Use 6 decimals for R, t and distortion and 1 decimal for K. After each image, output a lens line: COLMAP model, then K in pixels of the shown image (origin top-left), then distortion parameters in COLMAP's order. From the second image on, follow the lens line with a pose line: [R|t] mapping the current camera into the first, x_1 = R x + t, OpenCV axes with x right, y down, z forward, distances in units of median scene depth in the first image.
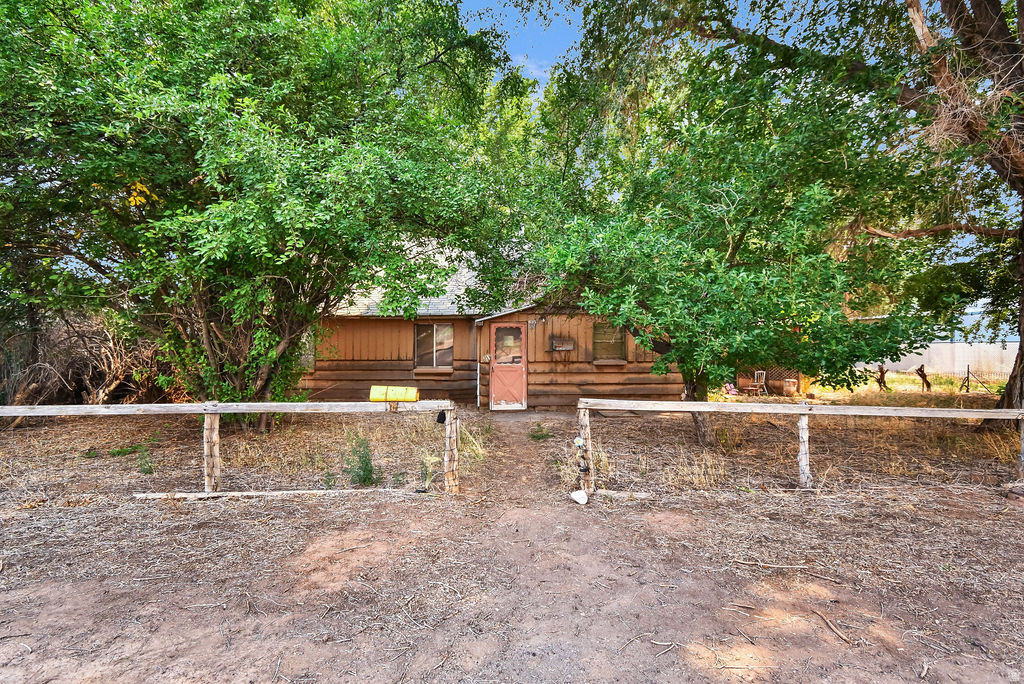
lens RADIAL K [[458.1, 0, 516.8], [0, 458.1, 344.1], [0, 0, 1]] dist [0.002775, -0.000032]
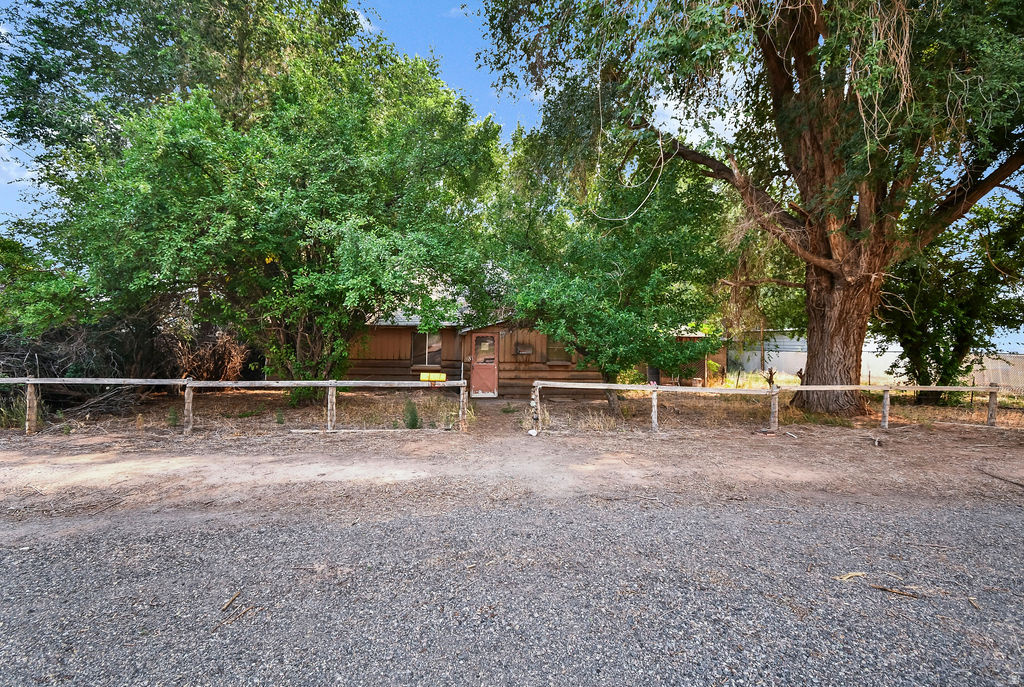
lens RADIAL K [[458.1, 0, 509.6], [0, 458.1, 346.5], [0, 0, 1]] dist [0.002775, -0.000032]
pose [[0.997566, 0.014471, 0.068211, -0.052632], [-0.014493, 0.999895, -0.000168, -0.010899], [-0.068206, -0.000821, 0.997671, -0.502292]]
